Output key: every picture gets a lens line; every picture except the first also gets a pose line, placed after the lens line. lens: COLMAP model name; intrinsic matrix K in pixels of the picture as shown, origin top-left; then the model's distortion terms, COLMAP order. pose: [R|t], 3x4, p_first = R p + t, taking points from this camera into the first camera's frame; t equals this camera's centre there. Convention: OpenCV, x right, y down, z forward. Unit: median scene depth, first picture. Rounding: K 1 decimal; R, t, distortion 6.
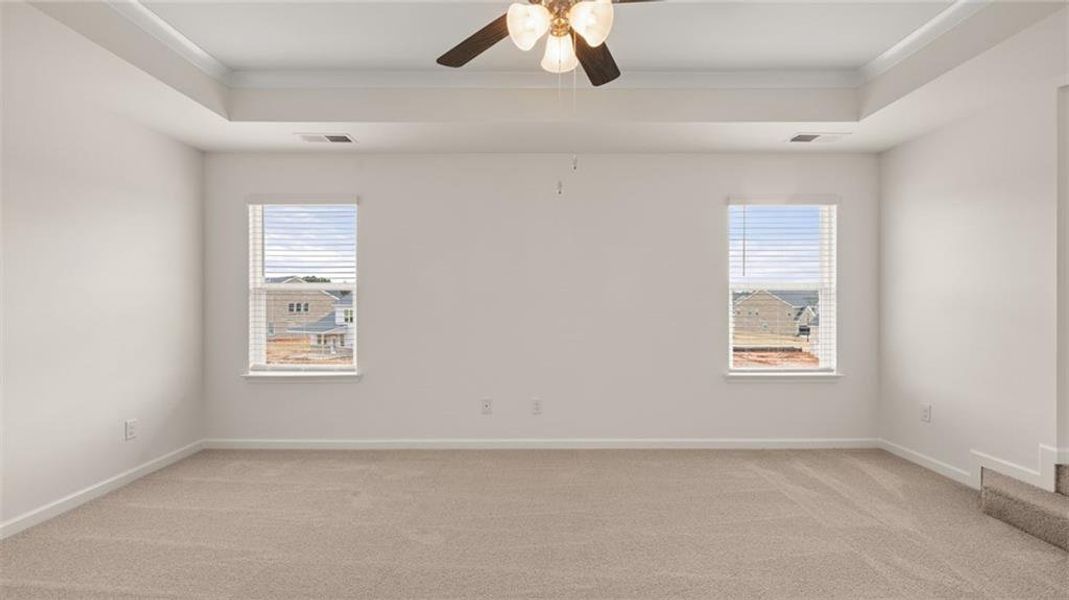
lens RADIAL K [[452.5, 0, 534.5], [0, 452.5, 300.0], [0, 0, 1]] dist [0.000894, 0.000050]
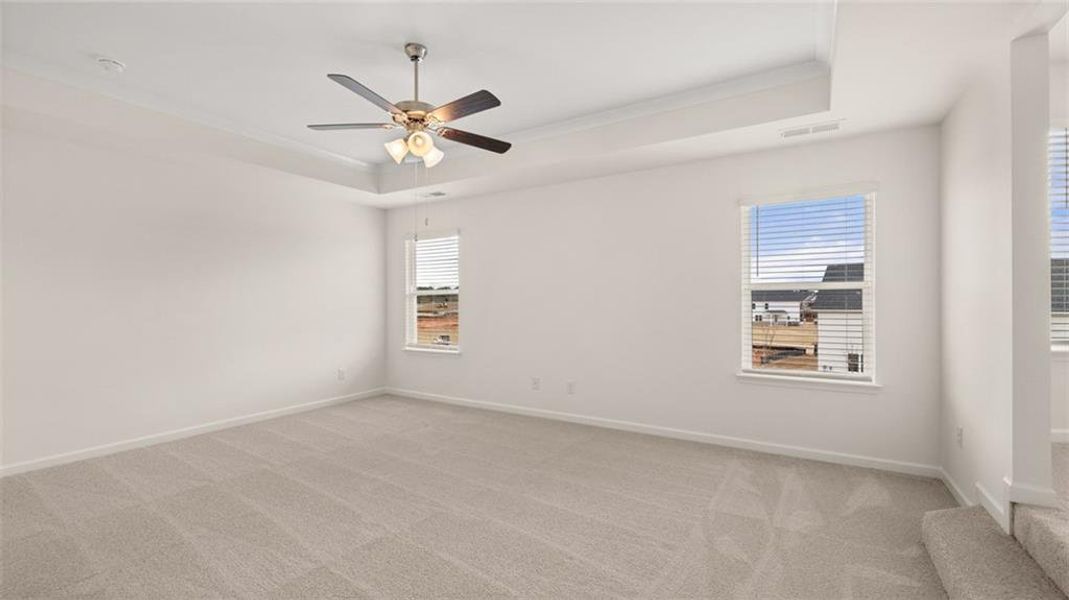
lens RADIAL K [[452.5, 0, 534.5], [0, 452.5, 300.0], [0, 0, 1]] dist [0.000894, 0.000050]
pose [[0.851213, -0.002644, -0.524814, 0.573566], [0.002696, 0.999996, -0.000665, -0.001798], [0.524813, -0.000849, 0.851217, -0.099706]]
